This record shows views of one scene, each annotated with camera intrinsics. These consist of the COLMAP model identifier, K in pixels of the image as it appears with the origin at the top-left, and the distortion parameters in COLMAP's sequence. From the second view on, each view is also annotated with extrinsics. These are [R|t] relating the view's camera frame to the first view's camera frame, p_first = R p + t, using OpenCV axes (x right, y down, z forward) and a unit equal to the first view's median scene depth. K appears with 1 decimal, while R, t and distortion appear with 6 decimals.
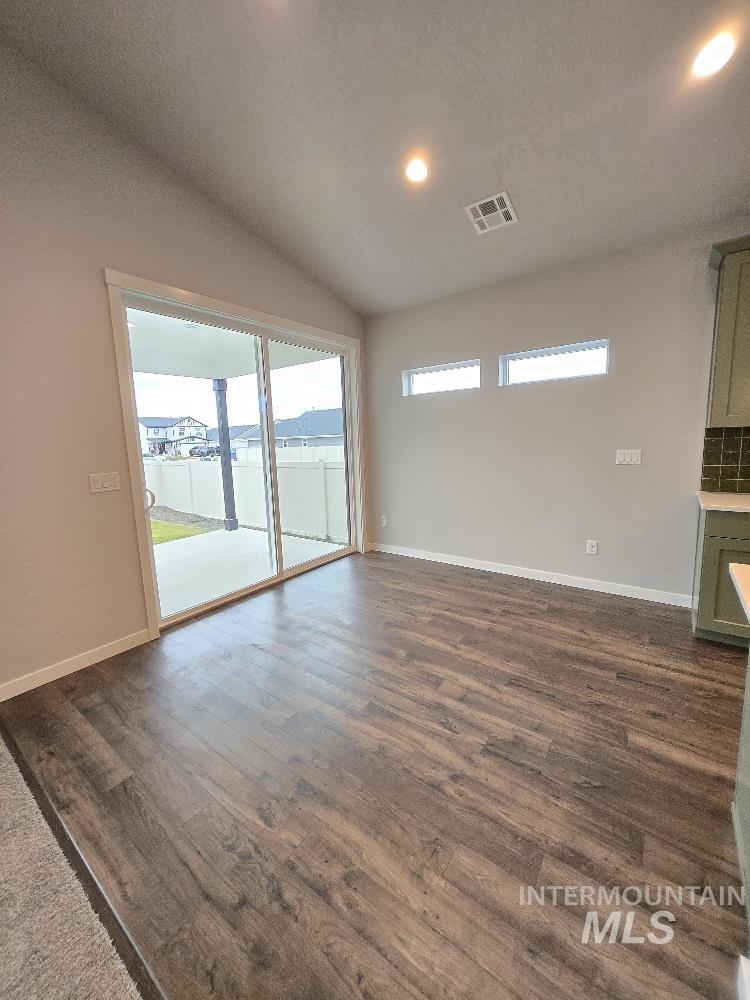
lens RADIAL K [[392.5, 0, 373.1], [0, 392.5, 490.7], [0, 0, 1]] dist [0.002477, 0.000115]
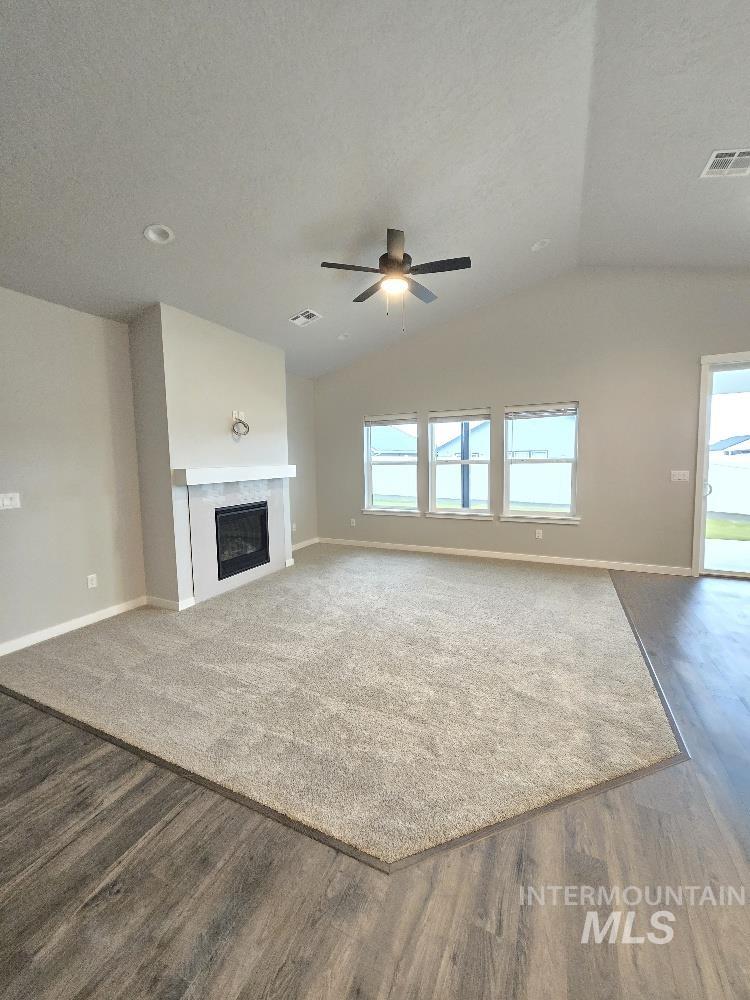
lens RADIAL K [[392.5, 0, 373.1], [0, 392.5, 490.7], [0, 0, 1]] dist [0.002477, 0.000115]
pose [[0.198318, 0.110877, -0.973846, 0.457668], [-0.119757, 0.988878, 0.088201, 0.030084], [0.972794, 0.099133, 0.209391, -0.416505]]
